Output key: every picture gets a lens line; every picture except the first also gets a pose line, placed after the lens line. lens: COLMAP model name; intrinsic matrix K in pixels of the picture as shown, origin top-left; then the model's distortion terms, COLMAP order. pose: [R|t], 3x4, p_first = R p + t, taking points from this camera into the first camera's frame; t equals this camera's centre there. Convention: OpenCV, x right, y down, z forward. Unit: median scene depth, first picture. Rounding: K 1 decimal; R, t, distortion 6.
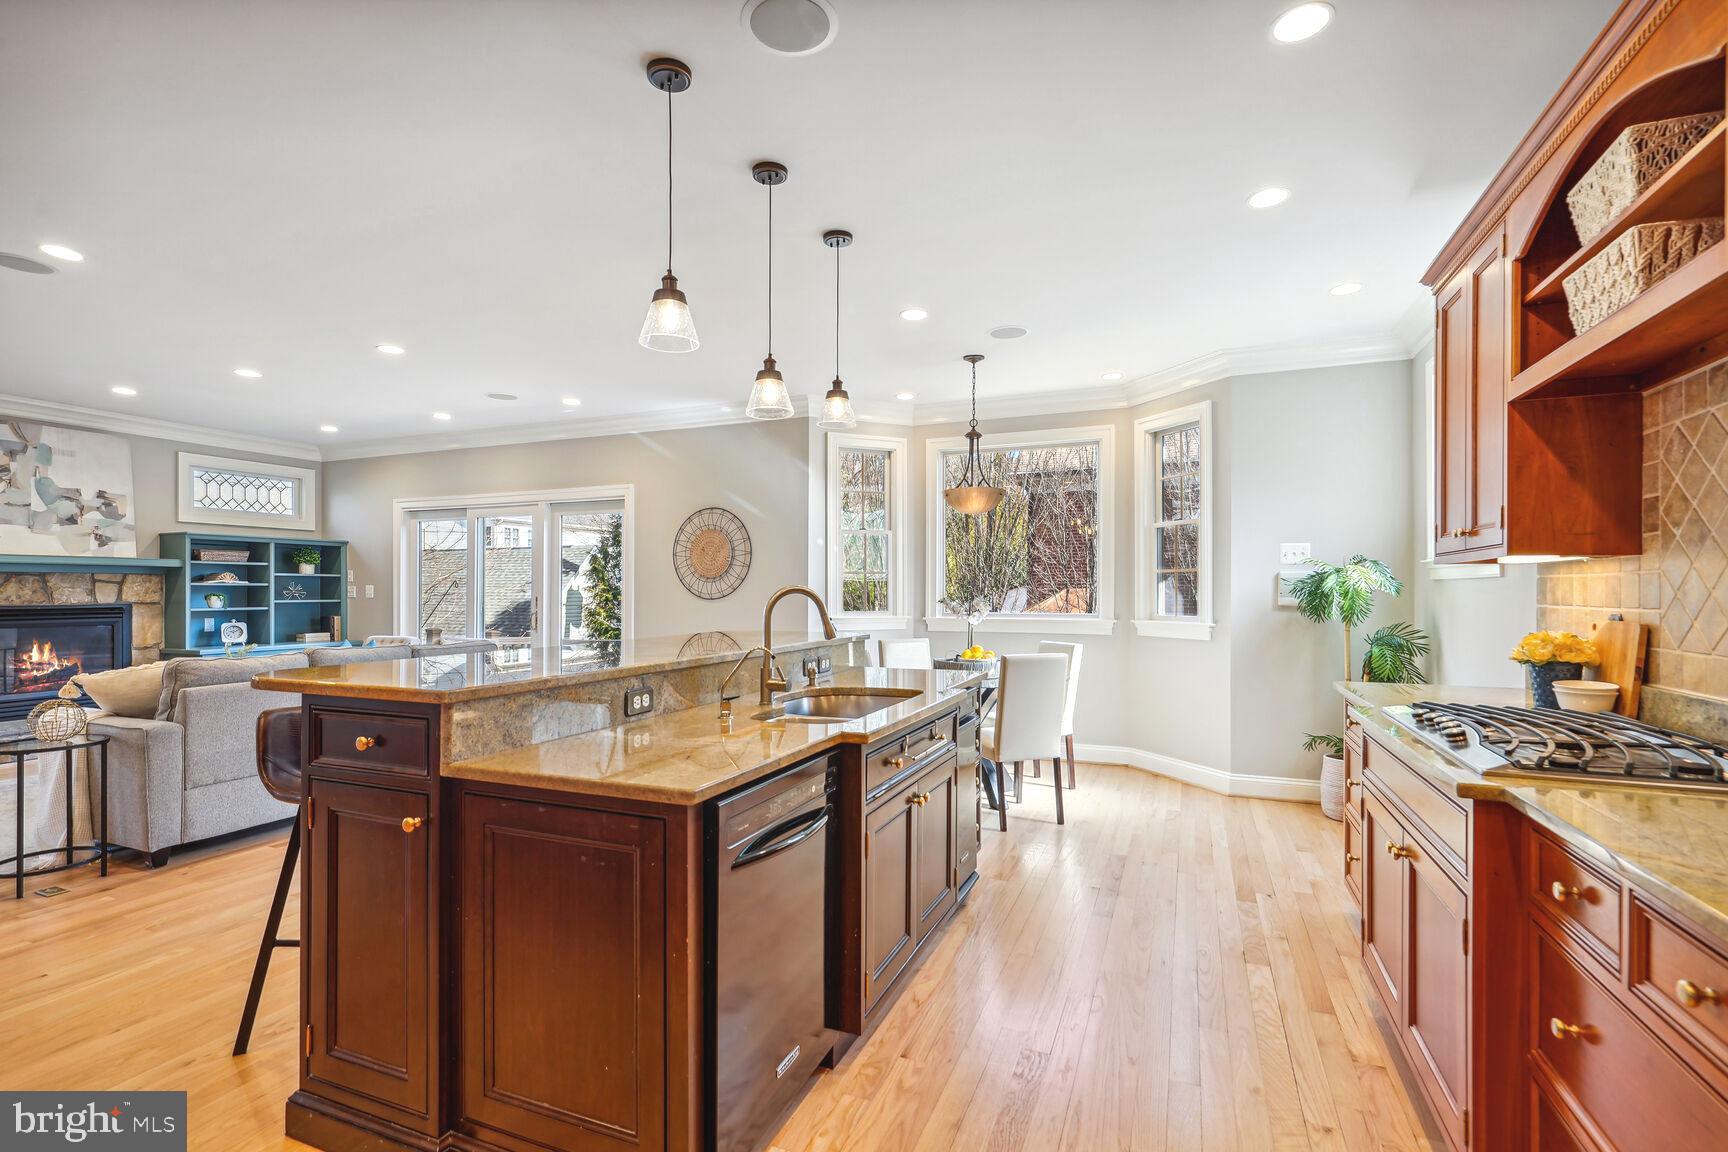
lens RADIAL K [[798.6, 0, 859.2], [0, 798.6, 590.3], [0, 0, 1]] dist [0.001618, 0.000686]
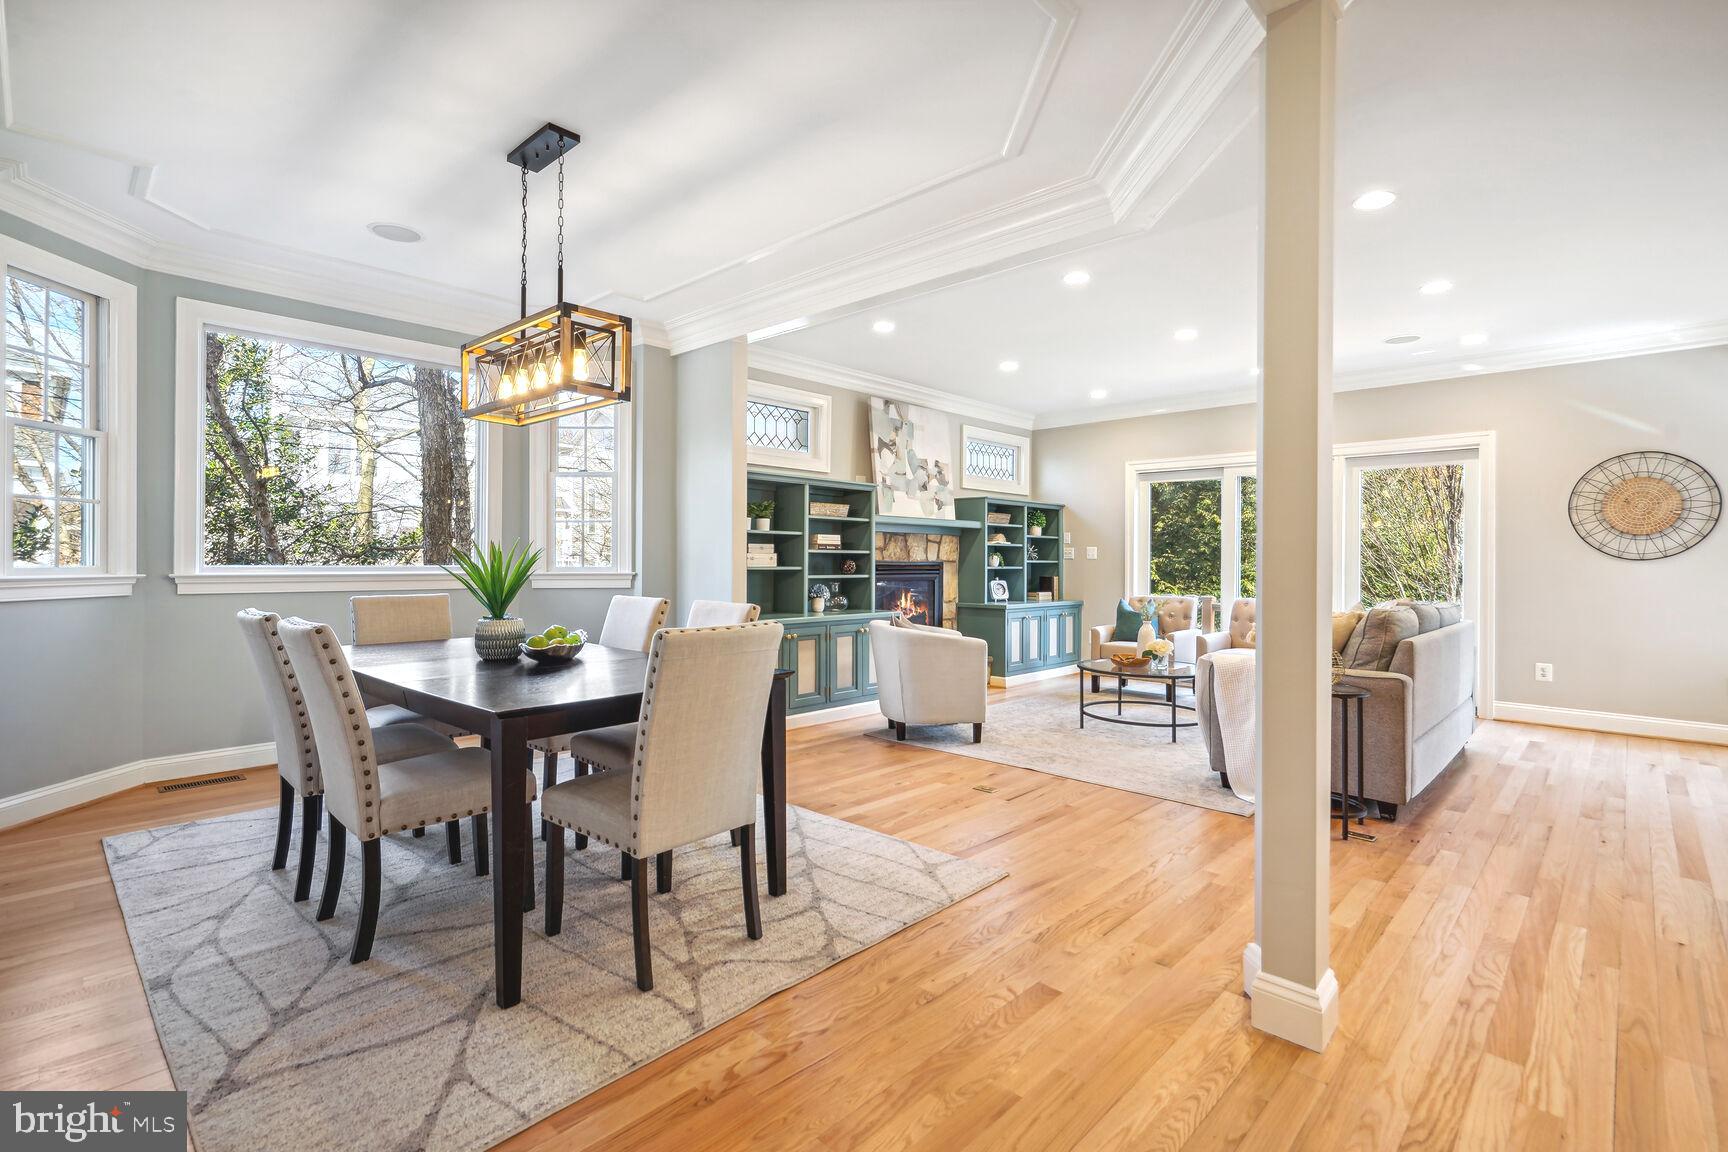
lens RADIAL K [[798.6, 0, 860.3], [0, 798.6, 562.3], [0, 0, 1]] dist [0.001618, 0.000686]
pose [[0.936931, 0.006033, -0.349463, -0.636051], [-0.005937, 0.999981, 0.001344, 0.017089], [0.349465, 0.000815, 0.936949, -0.084995]]
